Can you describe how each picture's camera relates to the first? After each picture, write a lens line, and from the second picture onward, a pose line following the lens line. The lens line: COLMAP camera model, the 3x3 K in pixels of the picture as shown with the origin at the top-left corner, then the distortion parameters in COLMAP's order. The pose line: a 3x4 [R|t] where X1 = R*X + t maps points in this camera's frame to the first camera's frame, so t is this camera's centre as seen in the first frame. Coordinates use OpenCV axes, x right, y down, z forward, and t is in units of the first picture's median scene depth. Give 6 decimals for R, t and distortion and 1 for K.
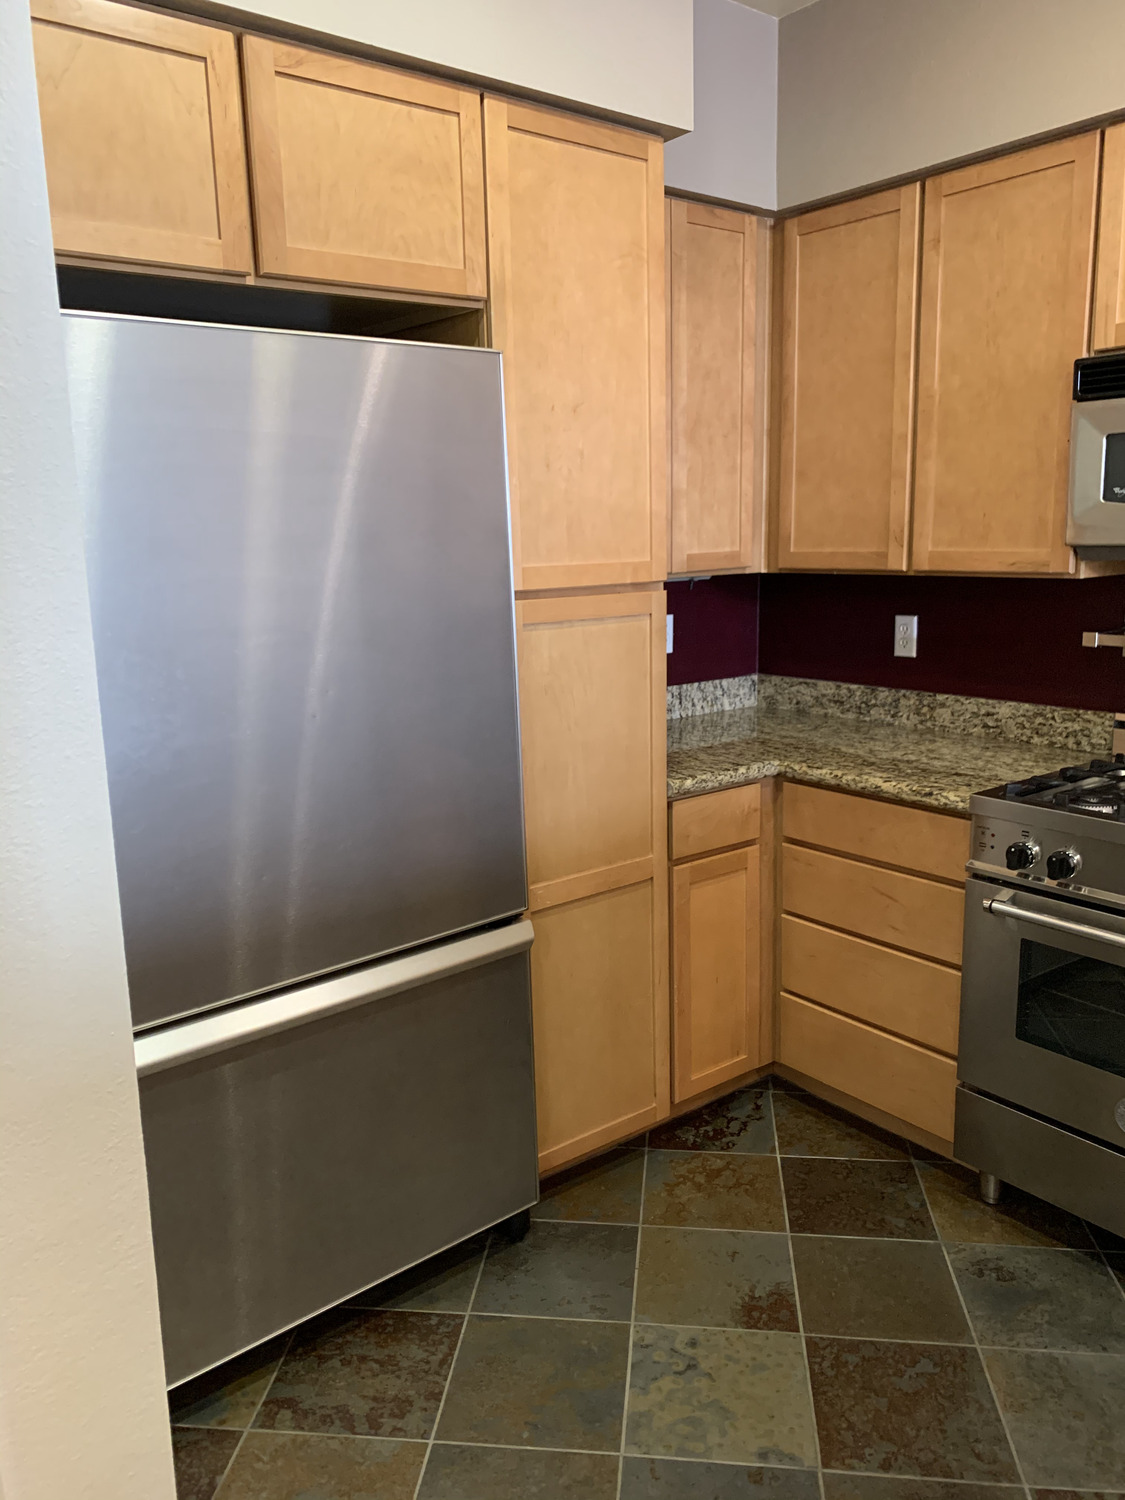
lens RADIAL K [[1142.6, 0, 562.8], [0, 1142.6, 746.5], [0, 0, 1]] dist [0.025779, -0.025207]
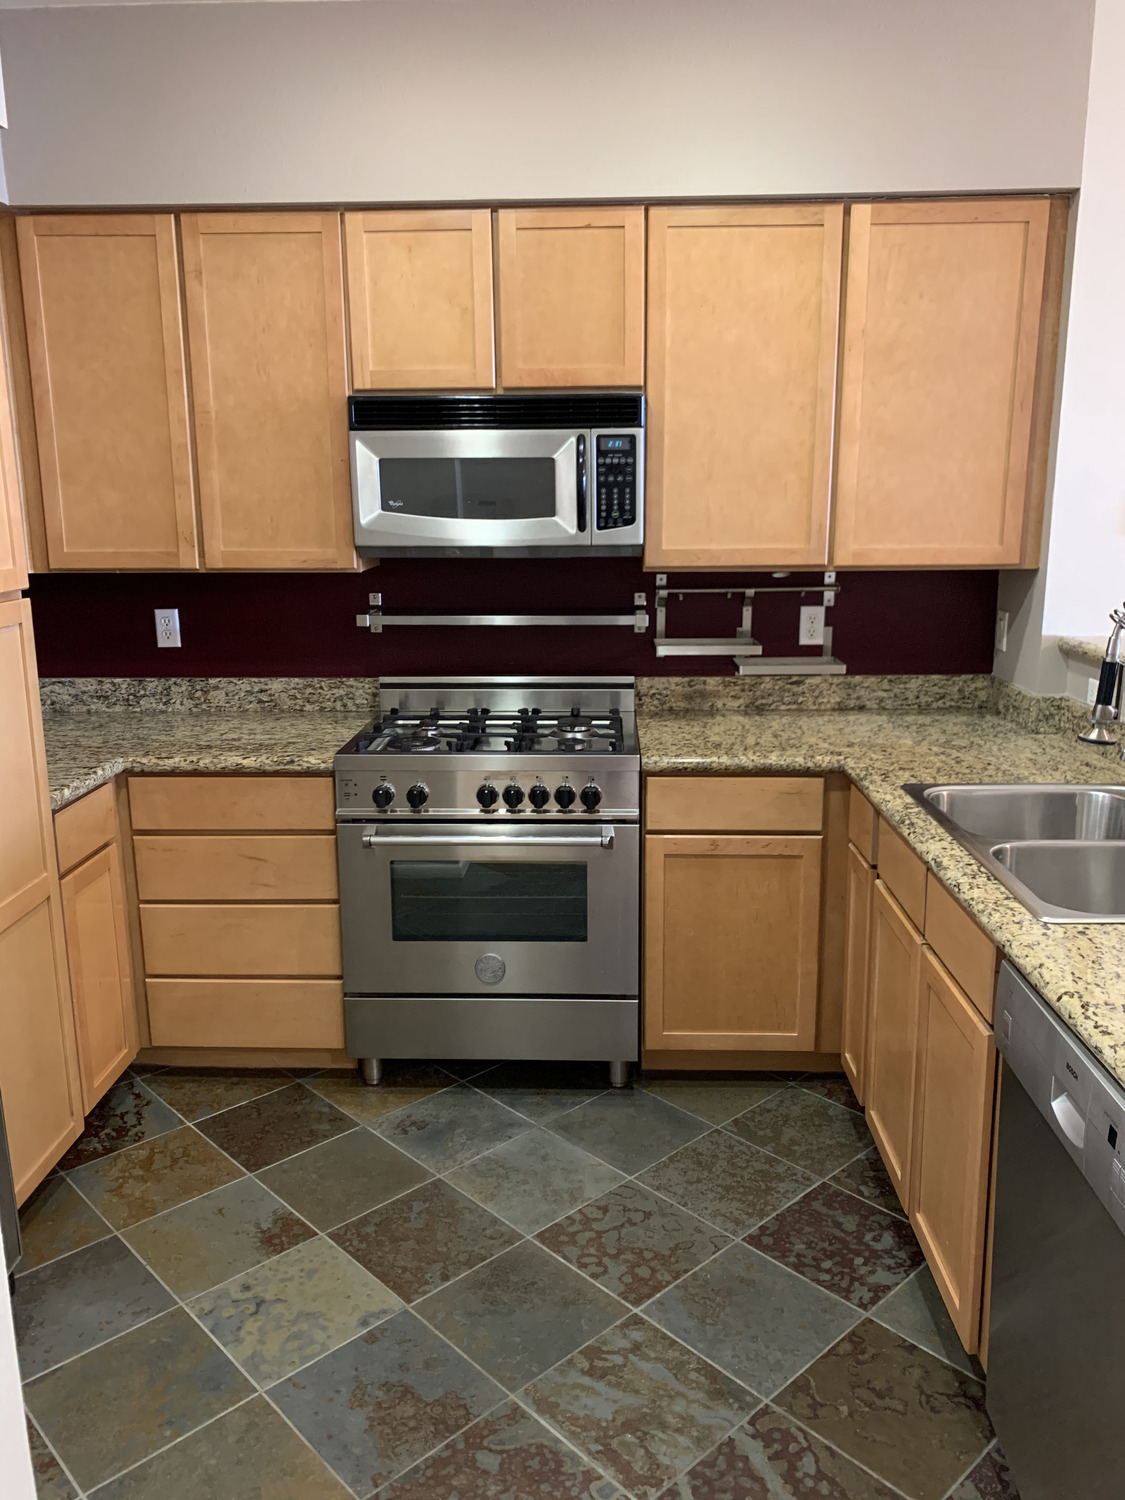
lens RADIAL K [[1142.6, 0, 562.9], [0, 1142.6, 748.1], [0, 0, 1]] dist [0.025779, -0.025207]
pose [[0.652117, -0.152446, 0.742633, -0.342996], [0.137919, 0.987083, 0.081518, -0.027565], [-0.745467, 0.049264, 0.664719, 0.020076]]
